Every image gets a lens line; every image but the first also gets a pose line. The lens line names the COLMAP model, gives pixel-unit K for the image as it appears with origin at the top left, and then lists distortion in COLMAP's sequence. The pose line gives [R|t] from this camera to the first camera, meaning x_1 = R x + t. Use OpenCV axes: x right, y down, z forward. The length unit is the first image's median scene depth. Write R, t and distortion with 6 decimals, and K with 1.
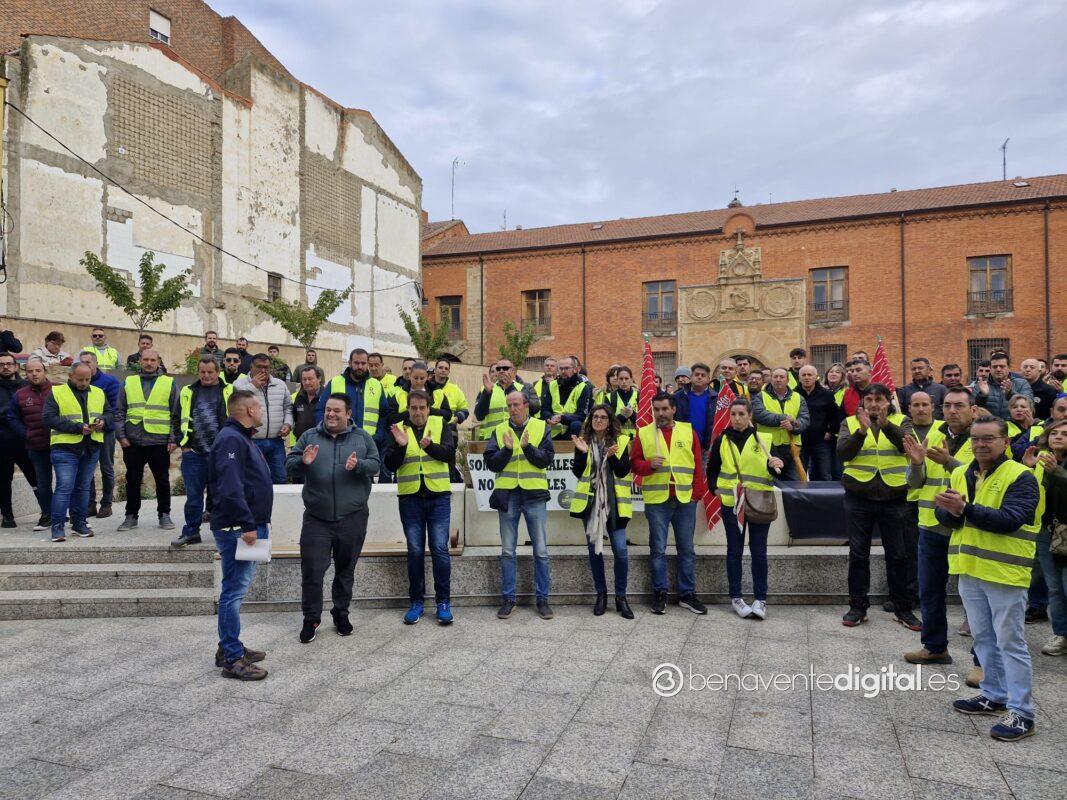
lens RADIAL K [[729.5, 0, 511.8], [0, 729.5, 414.0], [0, 0, 1]] dist [0.057107, -0.049516]
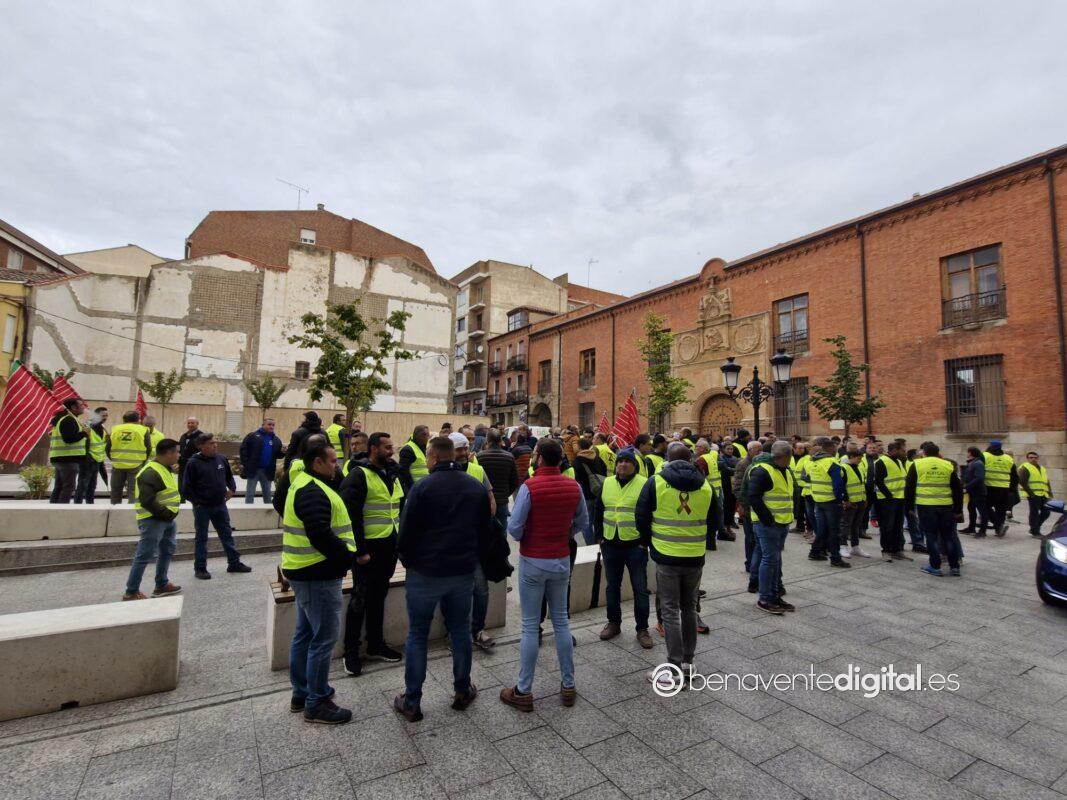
lens RADIAL K [[518.9, 0, 532.3], [0, 518.9, 406.2], [0, 0, 1]] dist [0.006337, -0.001335]
pose [[0.777194, -0.036482, -0.628203, 0.605390], [-0.015364, 0.996920, -0.076903, -0.002434], [0.629073, 0.069420, 0.774240, 0.291778]]
